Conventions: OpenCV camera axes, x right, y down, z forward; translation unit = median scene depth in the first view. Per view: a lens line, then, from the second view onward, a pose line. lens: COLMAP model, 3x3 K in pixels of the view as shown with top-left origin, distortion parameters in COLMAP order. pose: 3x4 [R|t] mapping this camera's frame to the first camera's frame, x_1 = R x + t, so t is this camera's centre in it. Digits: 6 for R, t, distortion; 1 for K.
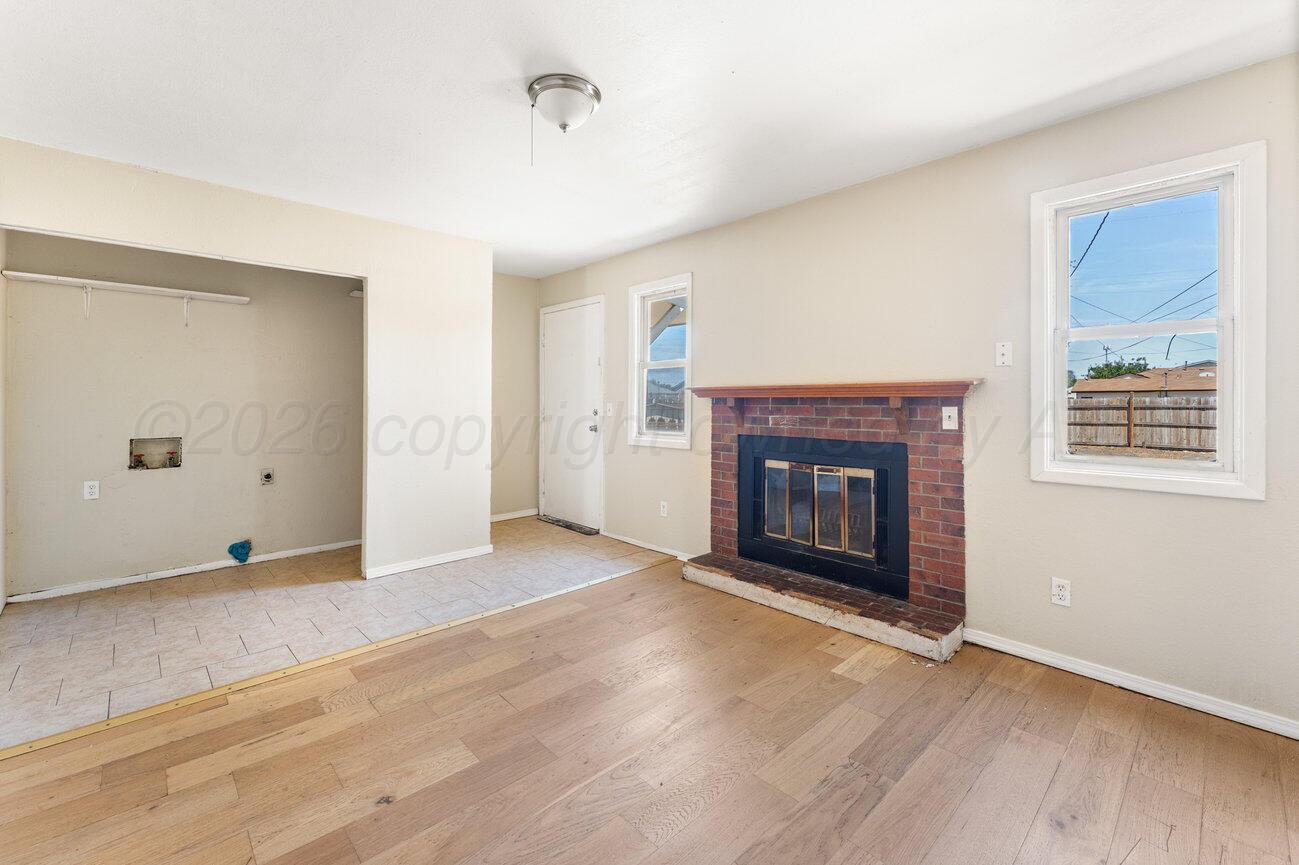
lens RADIAL K [[543.3, 0, 650.7], [0, 543.3, 401.7], [0, 0, 1]] dist [0.000384, -0.000078]
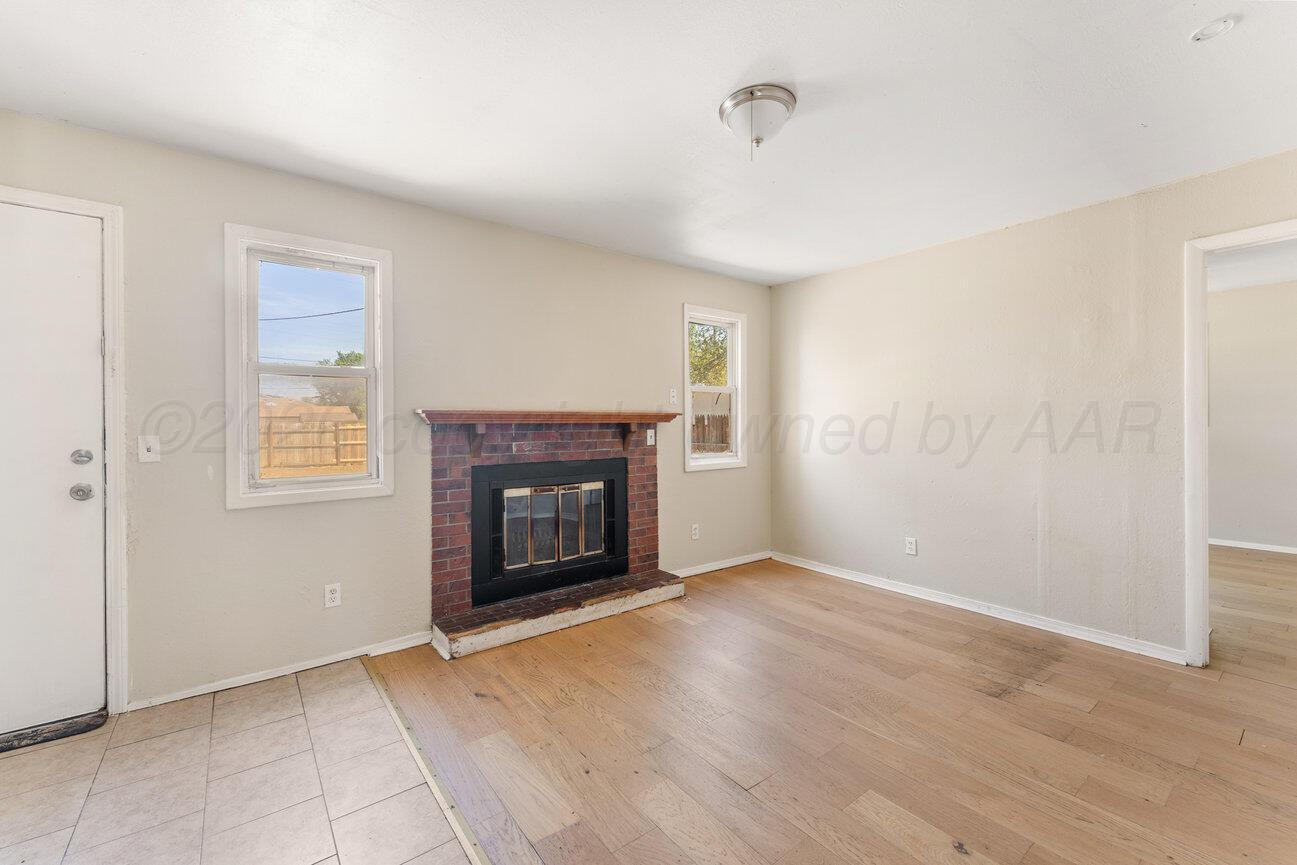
lens RADIAL K [[524.5, 0, 648.5], [0, 524.5, 432.5], [0, 0, 1]] dist [0.000846, -0.000123]
pose [[0.103621, -0.017872, 0.994456, -0.711852], [0.008433, 0.999818, 0.017090, -0.005740], [-0.994581, 0.006615, 0.103753, 0.712104]]
